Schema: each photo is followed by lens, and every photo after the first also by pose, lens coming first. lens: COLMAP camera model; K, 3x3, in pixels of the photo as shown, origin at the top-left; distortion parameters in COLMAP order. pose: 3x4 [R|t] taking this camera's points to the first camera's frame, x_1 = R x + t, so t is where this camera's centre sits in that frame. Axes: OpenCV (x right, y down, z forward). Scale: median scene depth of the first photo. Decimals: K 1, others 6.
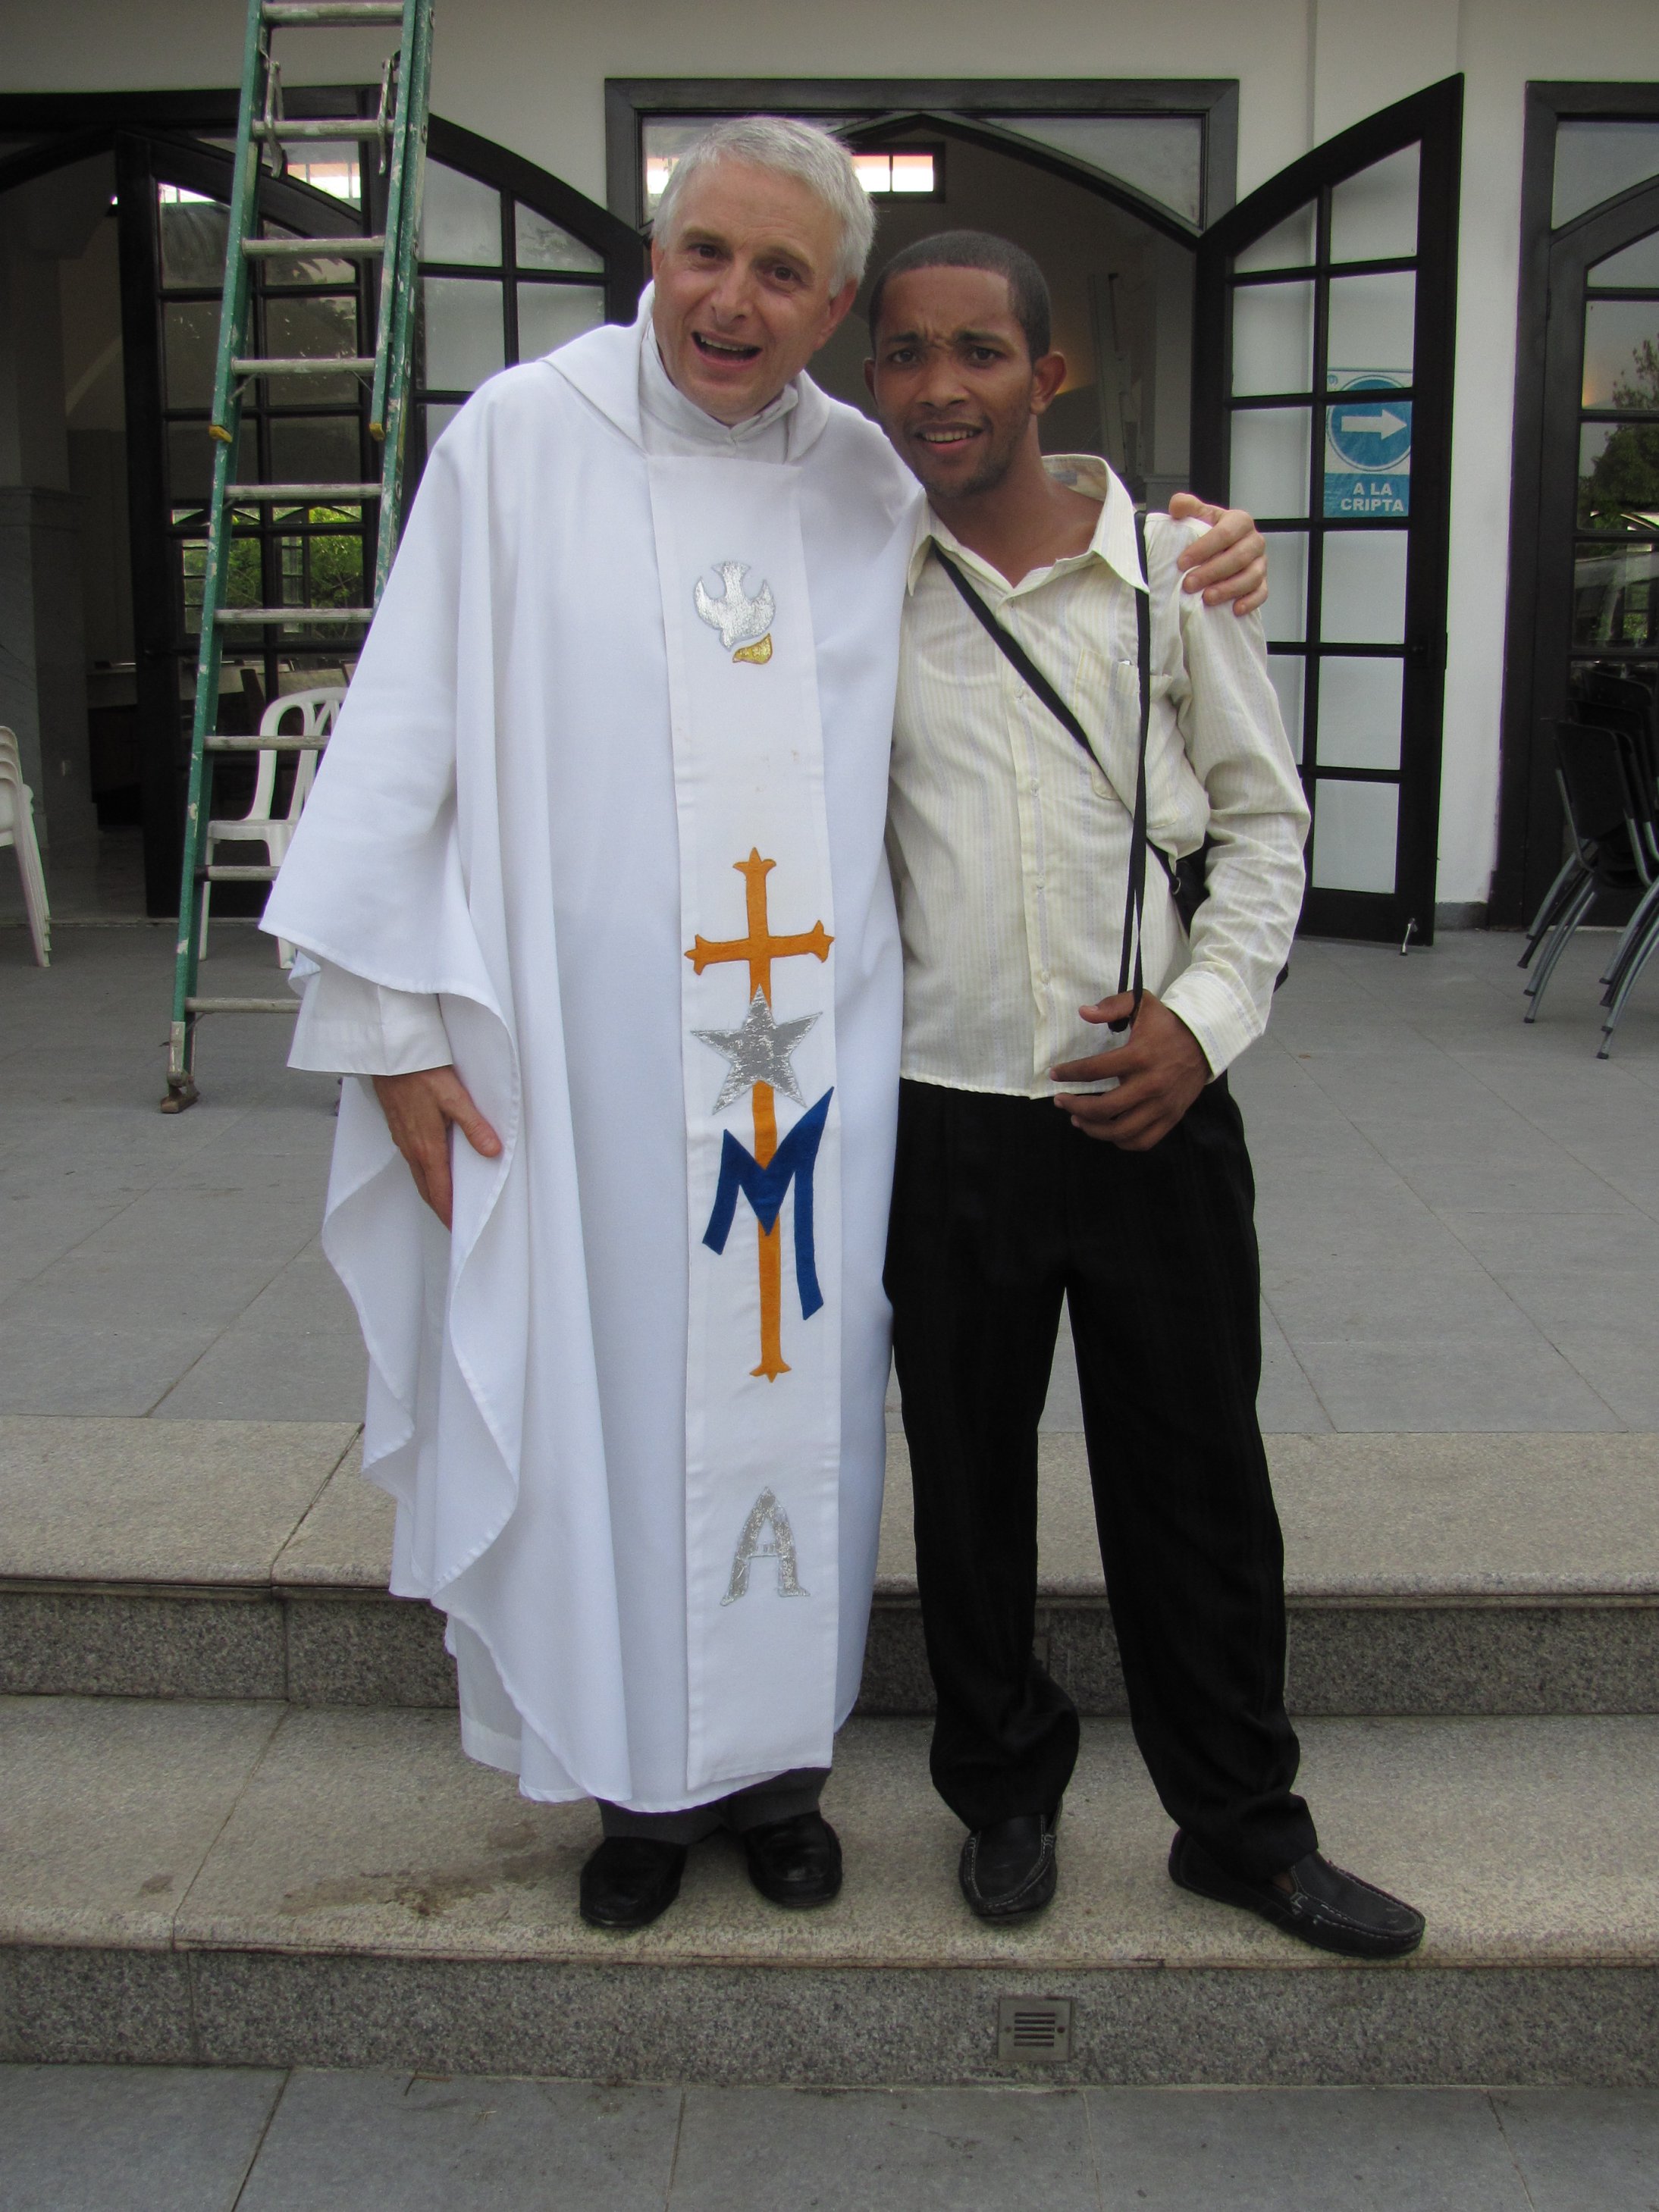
lens RADIAL K [[2358.4, 0, 784.0], [0, 2358.4, 1132.1], [0, 0, 1]] dist [-0.084725, 0.000000]
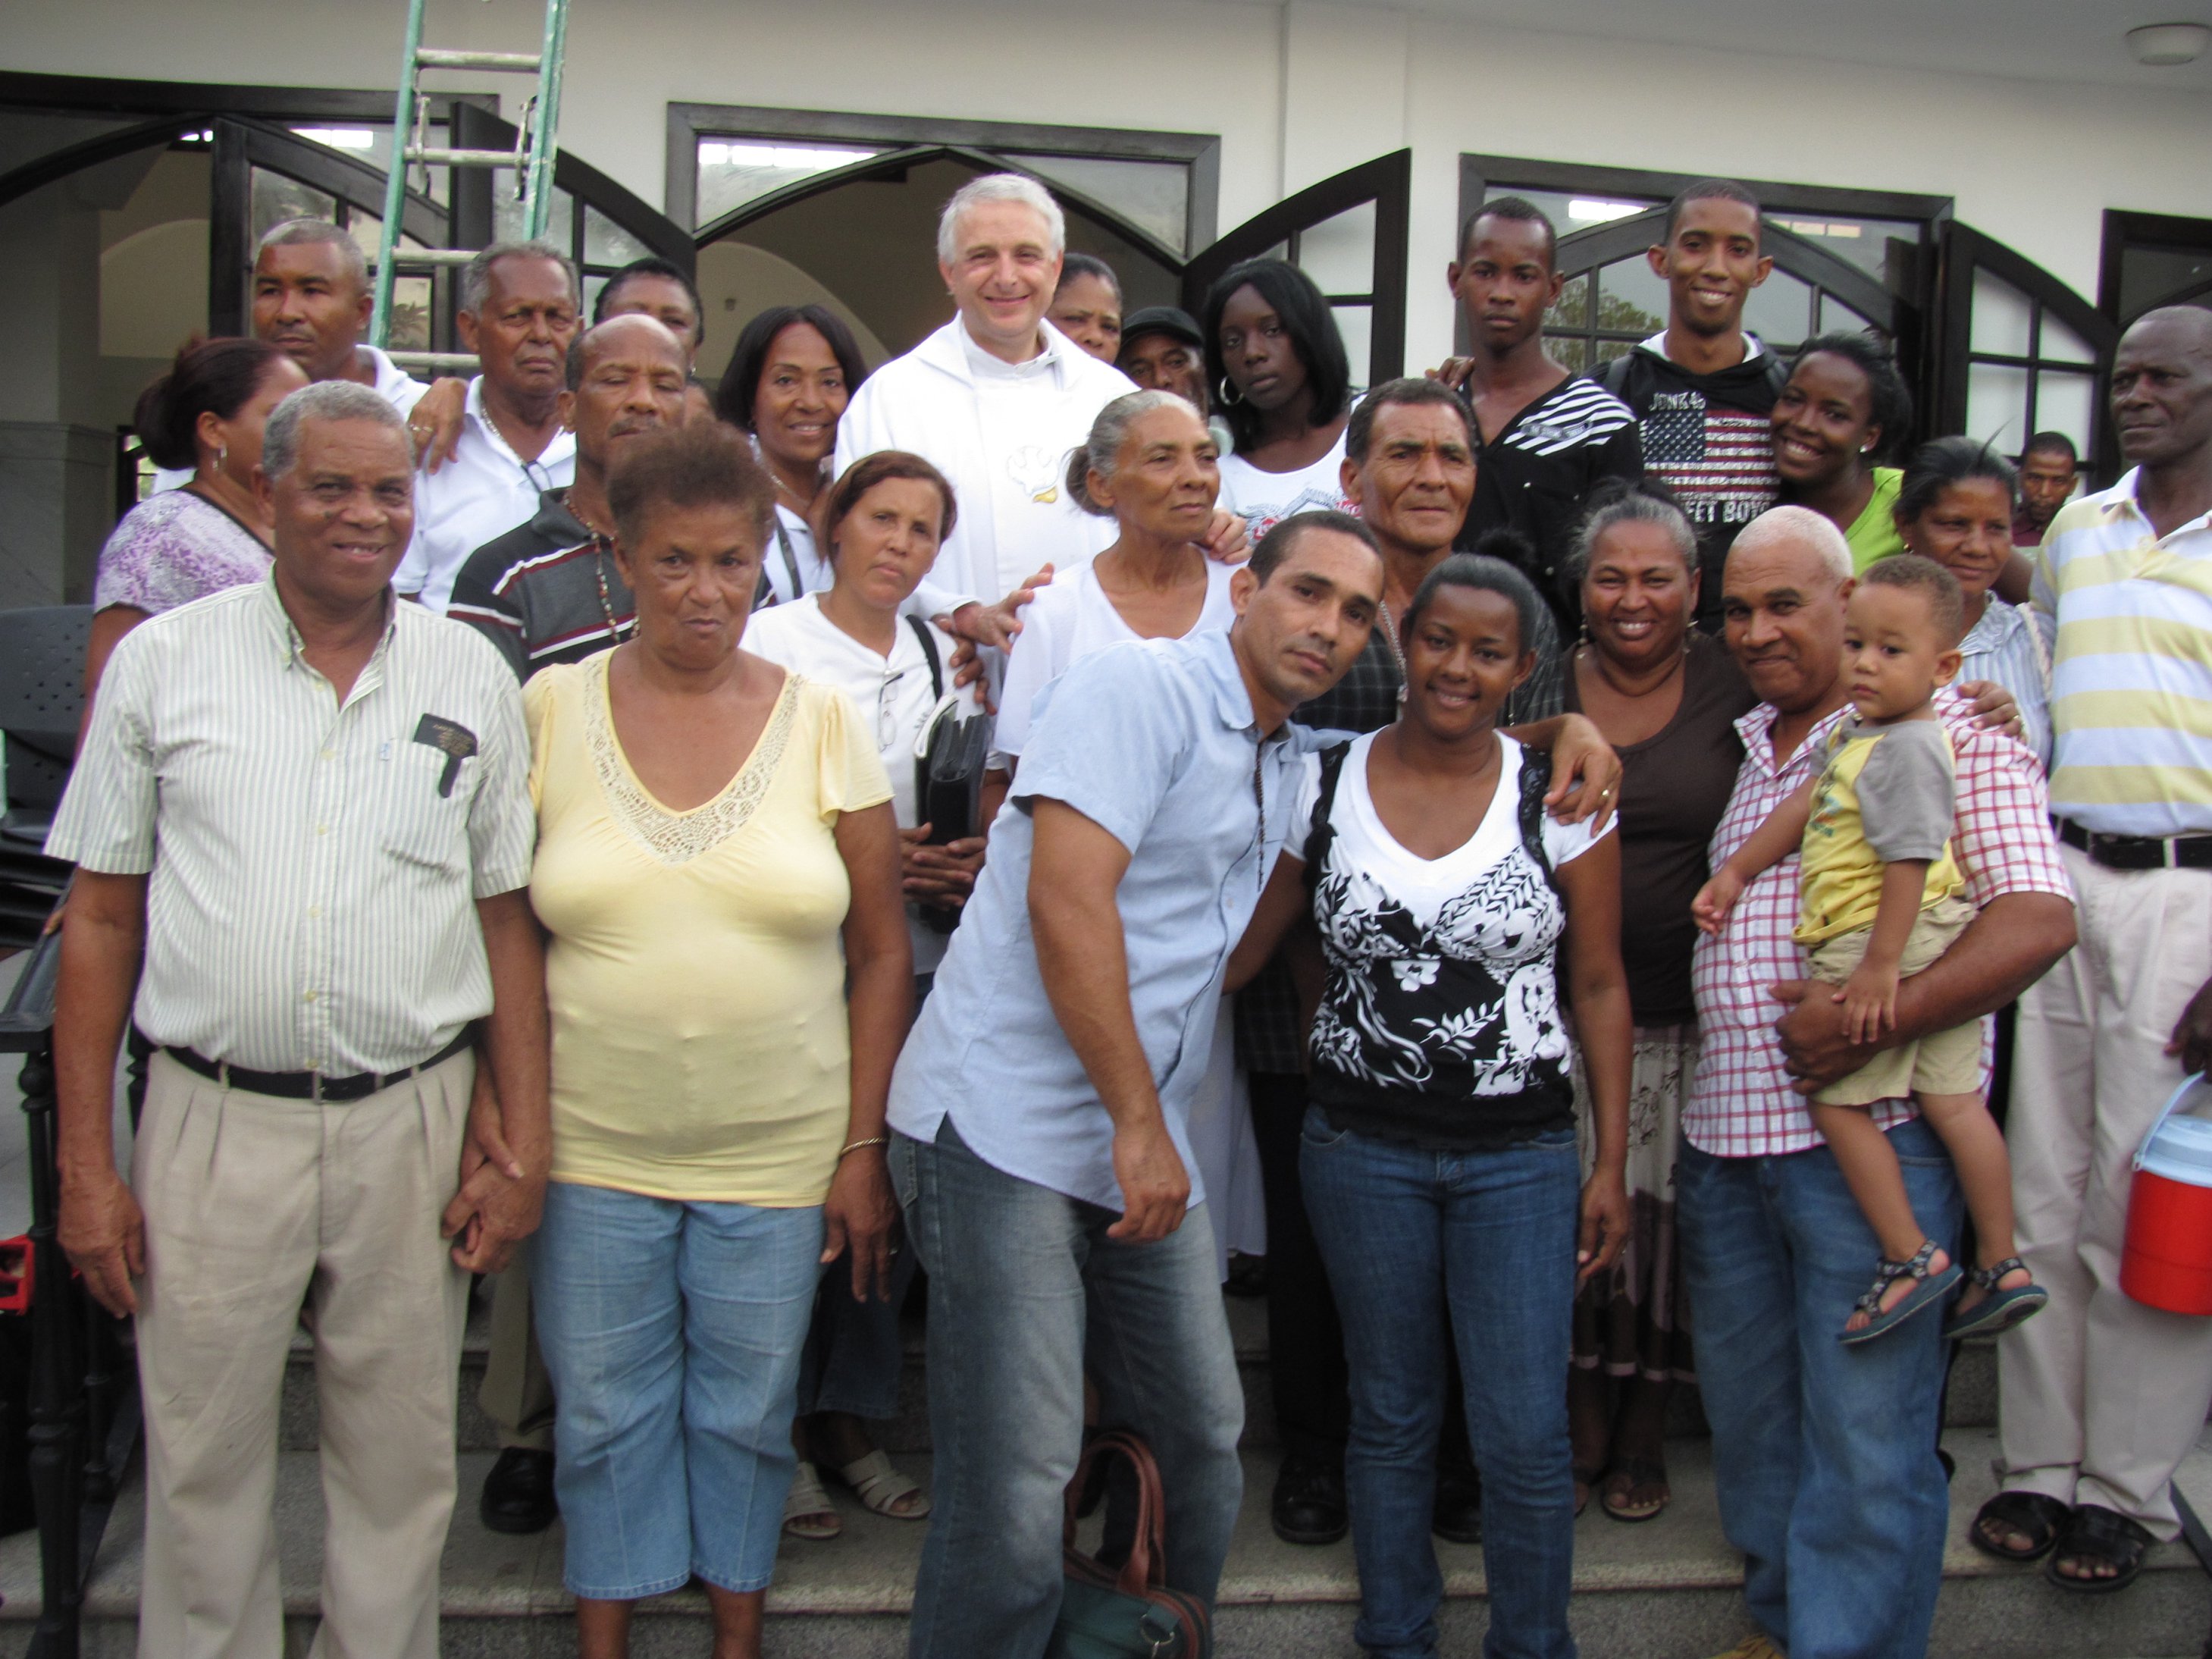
lens RADIAL K [[2358.4, 0, 1092.8], [0, 2358.4, 836.2], [0, 0, 1]] dist [-0.084725, 0.000000]
pose [[0.986630, 0.019383, 0.161821, -0.145506], [-0.002899, 0.994833, -0.101482, 0.042287], [-0.162952, 0.099656, 0.981588, -0.319417]]
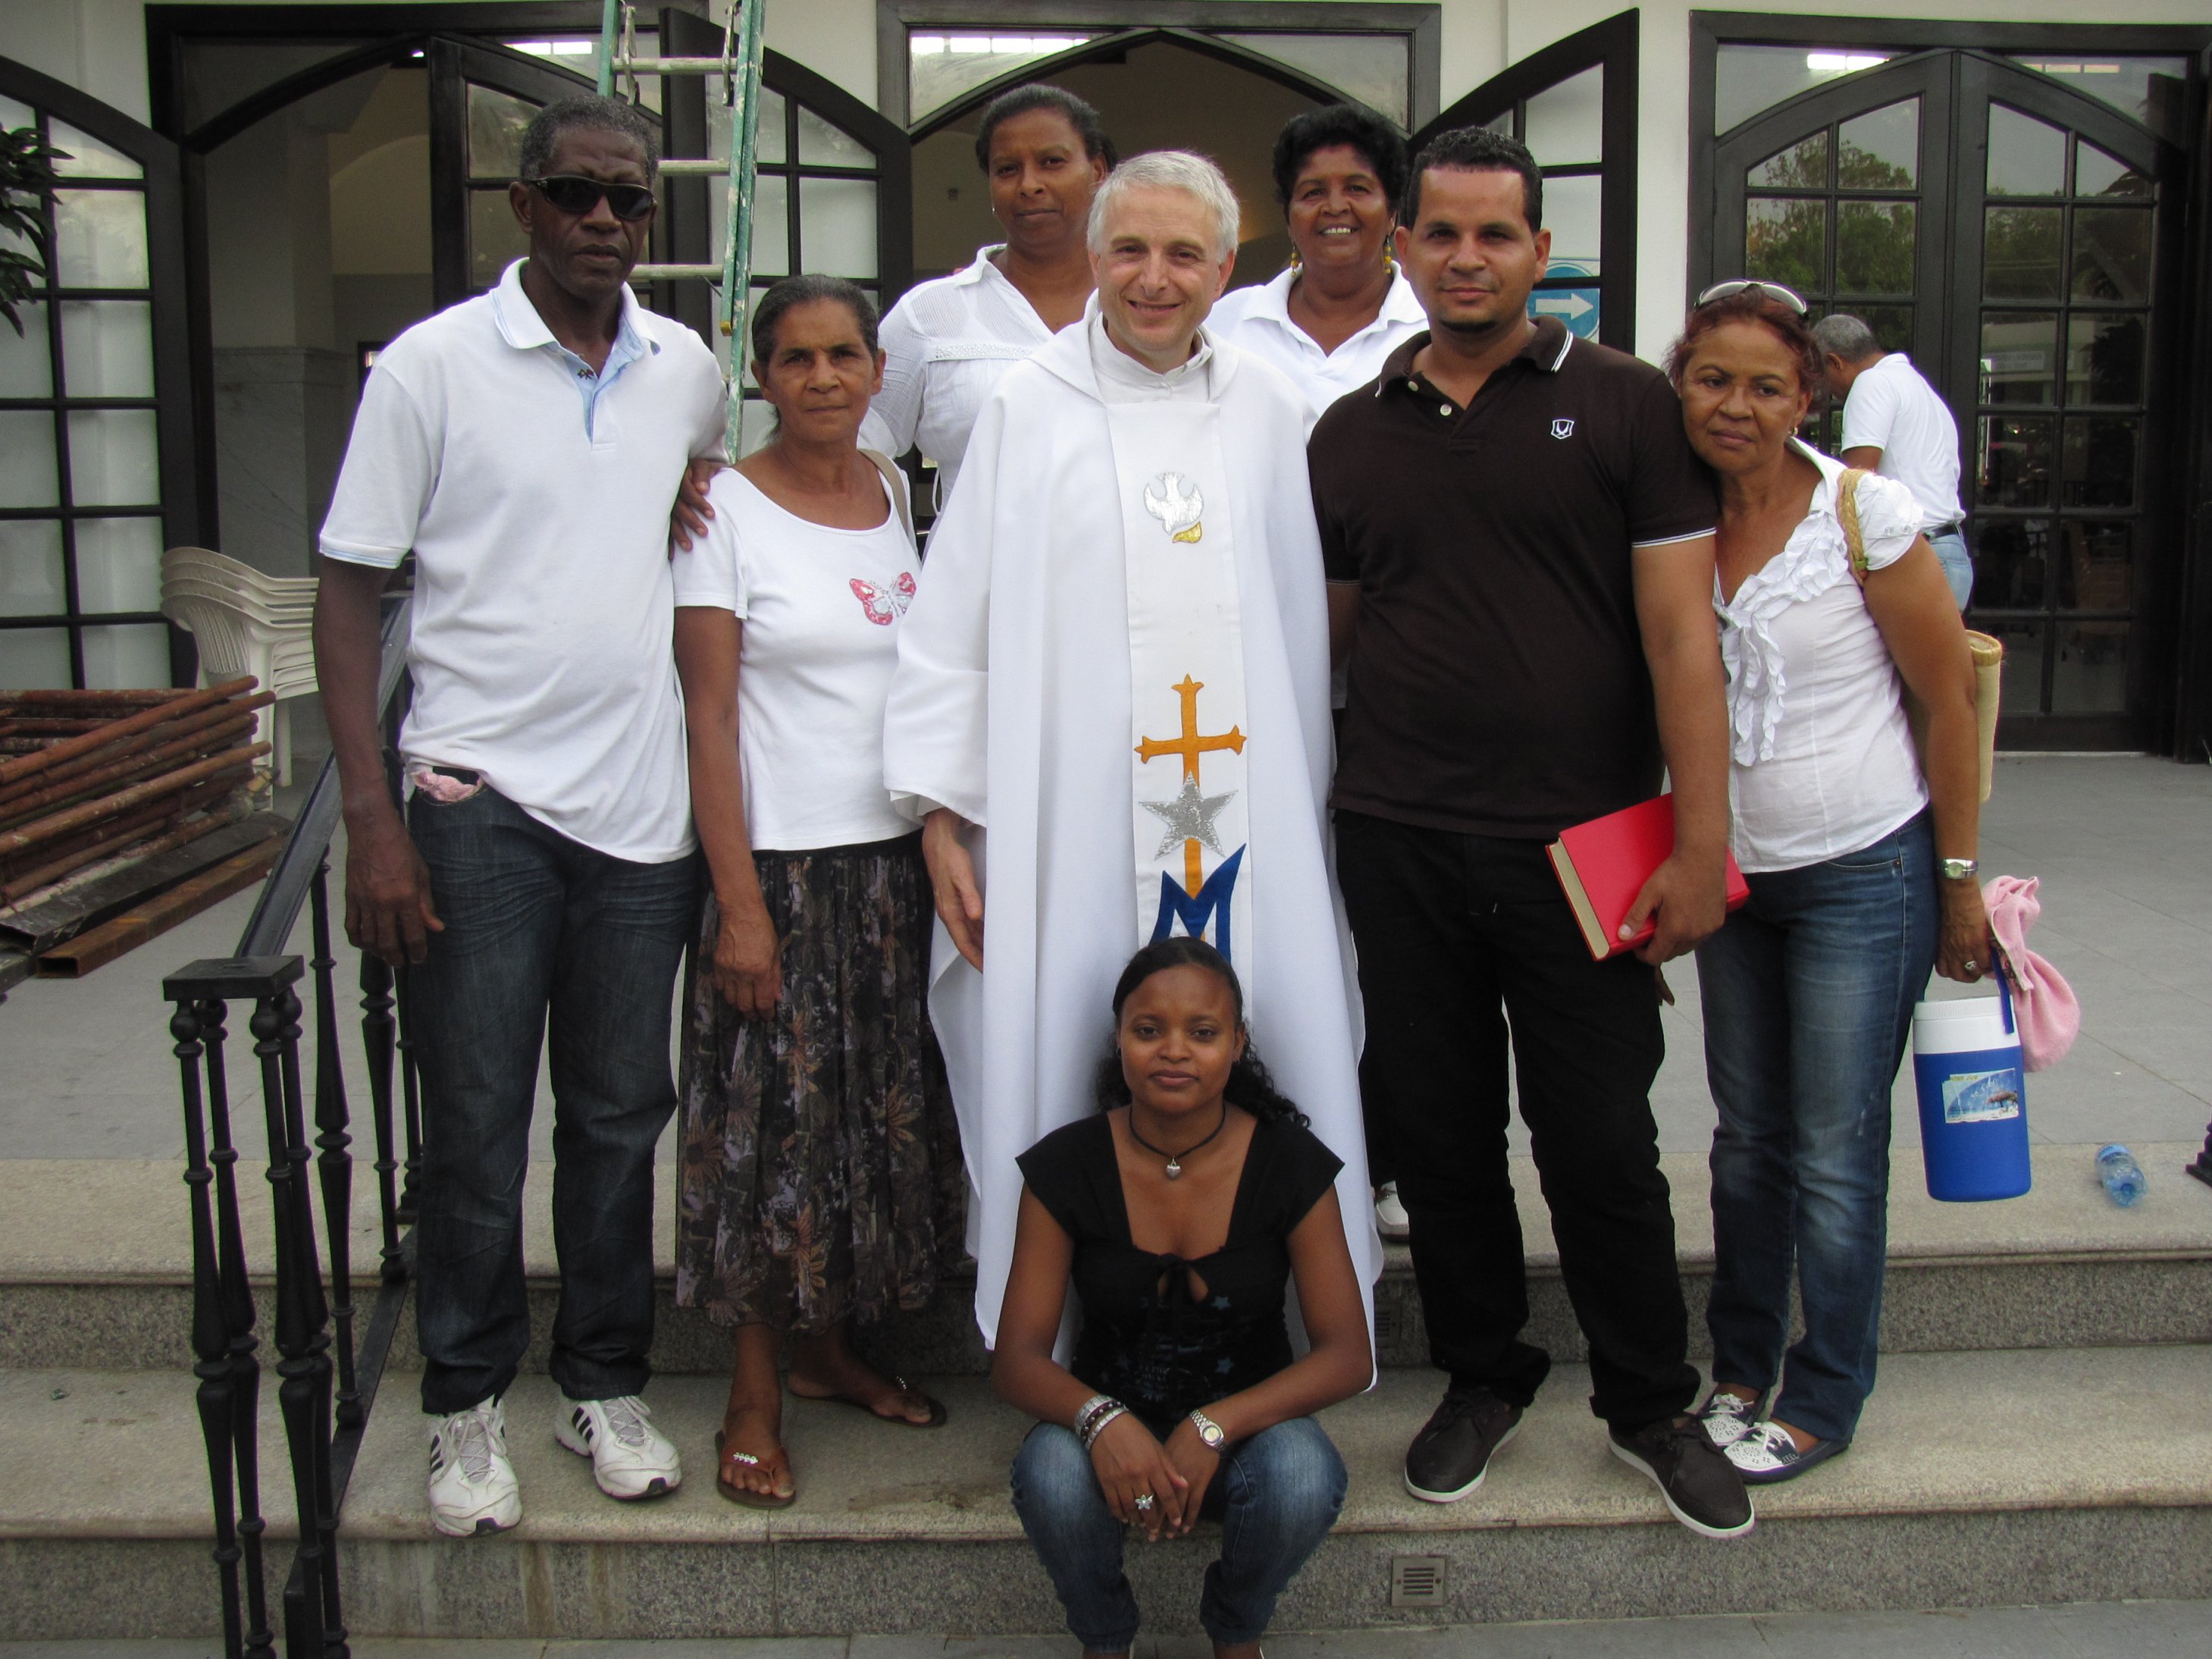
lens RADIAL K [[2358.4, 0, 1114.6], [0, 2358.4, 840.1], [0, 0, 1]] dist [-0.084725, 0.000000]
pose [[0.997468, -0.009483, 0.070476, -0.134058], [0.013076, 0.998629, -0.050695, 0.023360], [-0.069899, 0.051488, 0.996224, -0.294367]]
